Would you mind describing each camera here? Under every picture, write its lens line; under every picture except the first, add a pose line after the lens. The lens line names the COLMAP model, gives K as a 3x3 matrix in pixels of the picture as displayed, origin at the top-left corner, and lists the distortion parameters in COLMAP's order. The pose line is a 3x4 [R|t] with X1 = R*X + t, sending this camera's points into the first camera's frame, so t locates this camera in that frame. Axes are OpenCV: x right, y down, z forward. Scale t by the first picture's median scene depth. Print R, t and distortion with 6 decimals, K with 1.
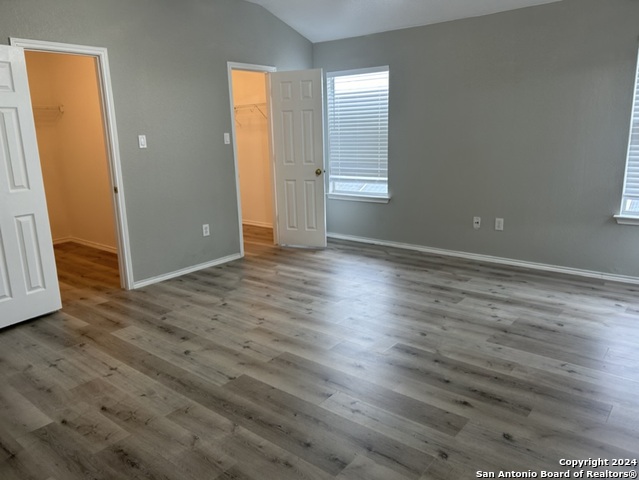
lens RADIAL K [[483.4, 0, 319.6], [0, 483.4, 242.6], [0, 0, 1]] dist [0.050355, -0.058381]
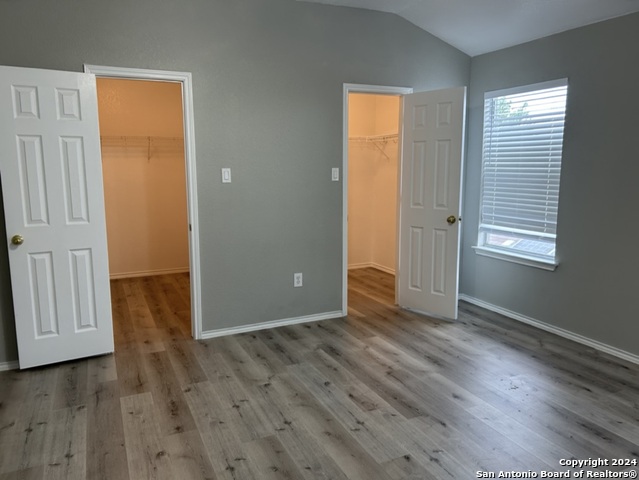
lens RADIAL K [[483.4, 0, 318.4], [0, 483.4, 239.4], [0, 0, 1]] dist [0.050355, -0.058381]
pose [[0.897863, 0.088496, -0.431290, 0.155654], [-0.118185, 0.992083, -0.042474, -0.064776], [0.424117, 0.089107, 0.901213, 0.251230]]
